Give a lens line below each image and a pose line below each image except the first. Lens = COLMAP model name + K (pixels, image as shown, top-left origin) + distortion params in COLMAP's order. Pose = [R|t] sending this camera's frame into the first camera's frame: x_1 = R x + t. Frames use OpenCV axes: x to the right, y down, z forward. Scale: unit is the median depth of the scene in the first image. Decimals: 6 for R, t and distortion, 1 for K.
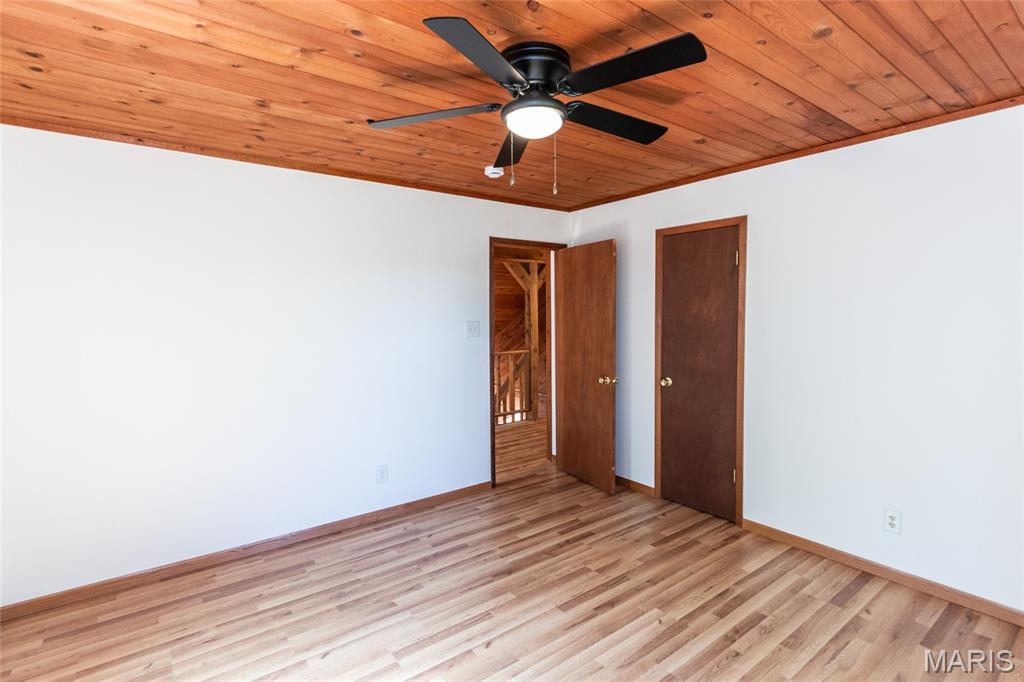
lens RADIAL K [[489.5, 0, 501.1], [0, 489.5, 328.5], [0, 0, 1]] dist [0.000312, -0.000255]
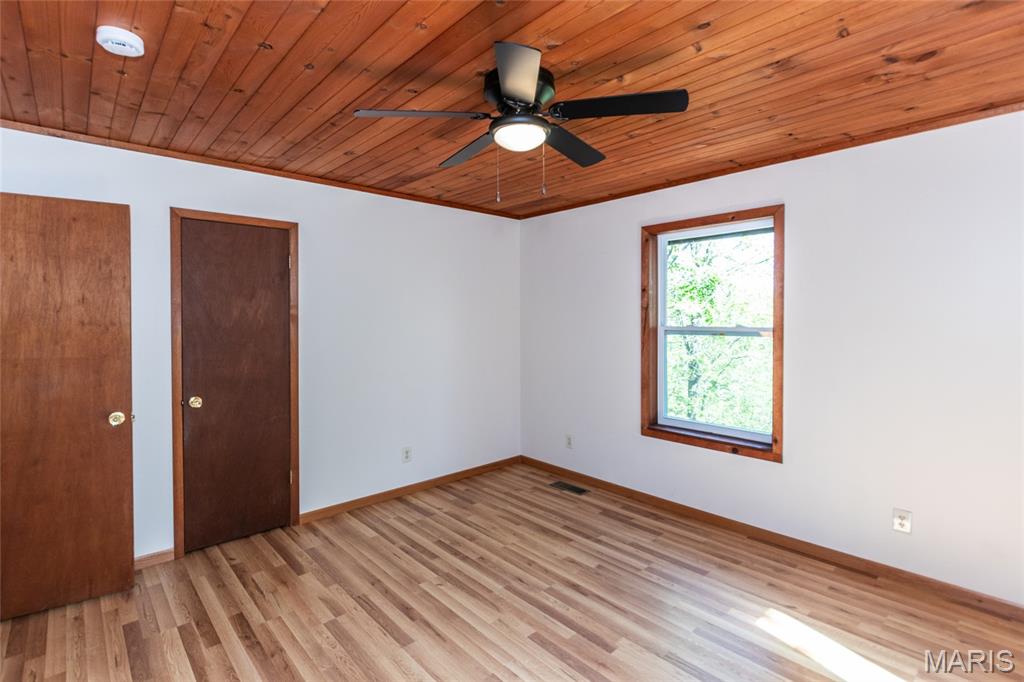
lens RADIAL K [[489.5, 0, 506.5], [0, 489.5, 319.2], [0, 0, 1]] dist [0.000312, -0.000255]
pose [[-0.091871, 0.003348, 0.995765, -0.644350], [0.035067, 0.999385, -0.000125, -0.009496], [-0.995153, 0.034907, -0.091932, 0.725838]]
